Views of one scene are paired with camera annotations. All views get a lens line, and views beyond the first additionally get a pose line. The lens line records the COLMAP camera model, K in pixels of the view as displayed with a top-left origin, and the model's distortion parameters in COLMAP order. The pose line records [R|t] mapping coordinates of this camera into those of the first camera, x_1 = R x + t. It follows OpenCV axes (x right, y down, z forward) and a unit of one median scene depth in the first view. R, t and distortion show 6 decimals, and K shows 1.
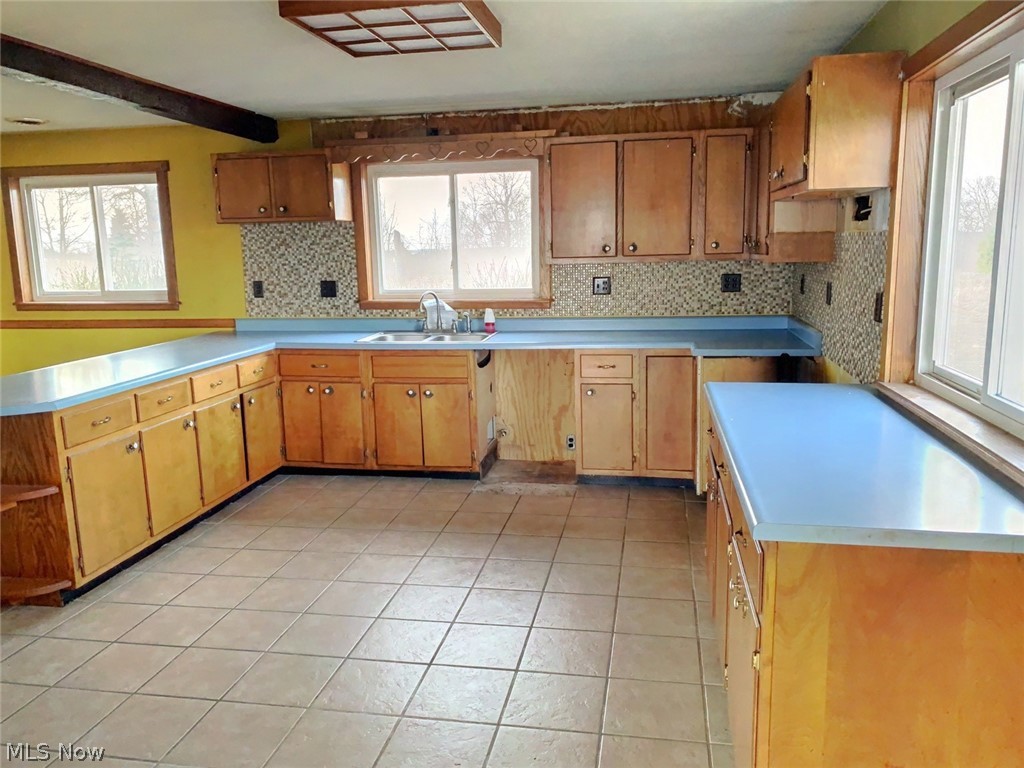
lens RADIAL K [[788.2, 0, 507.1], [0, 788.2, 386.3], [0, 0, 1]] dist [0.051131, -0.049309]
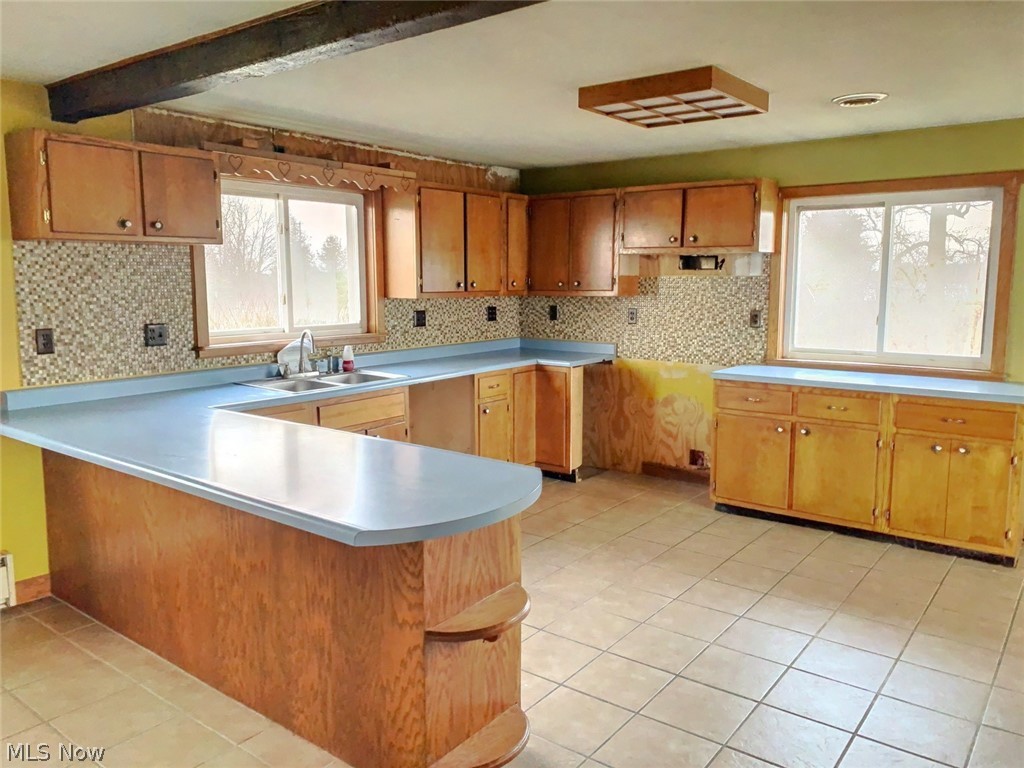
lens RADIAL K [[788.2, 0, 507.3], [0, 788.2, 384.5], [0, 0, 1]] dist [0.051131, -0.049309]
pose [[0.450955, -0.099494, 0.886984, -0.780897], [0.156769, 0.987148, 0.031026, -0.052953], [-0.878671, 0.125061, 0.460757, 0.405101]]
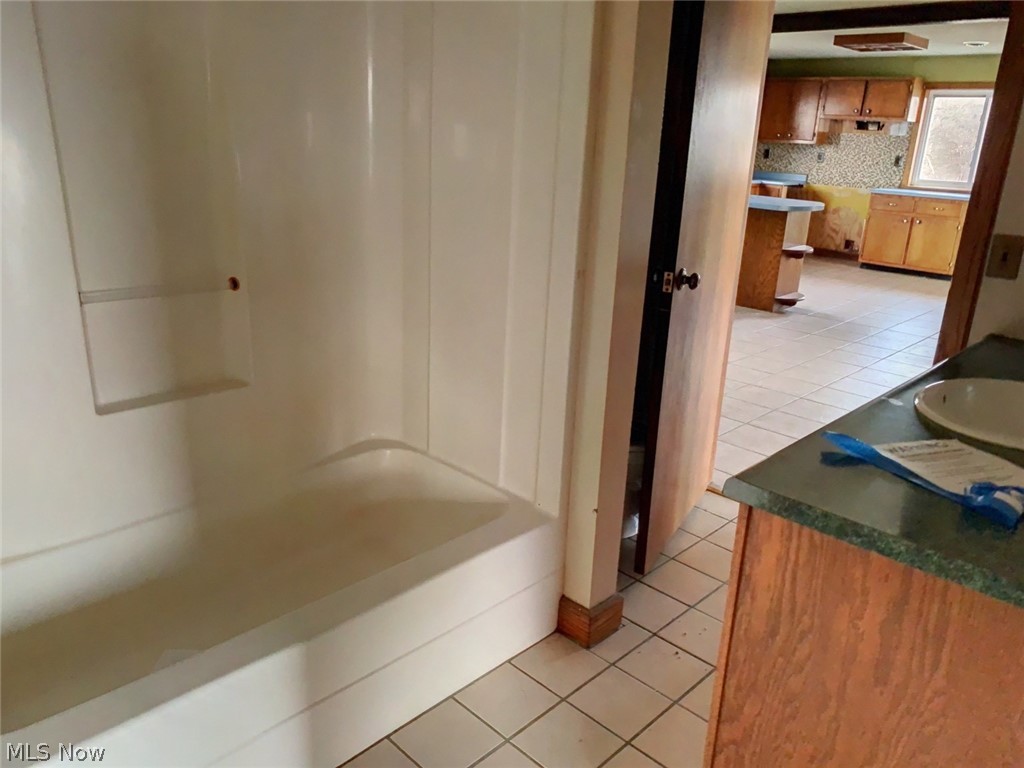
lens RADIAL K [[788.2, 0, 521.2], [0, 788.2, 387.0], [0, 0, 1]] dist [0.051131, -0.049309]
pose [[0.537303, -0.216845, 0.815036, -1.770977], [0.095722, 0.975816, 0.196519, 0.008671], [-0.837939, -0.027573, 0.545066, 0.302297]]
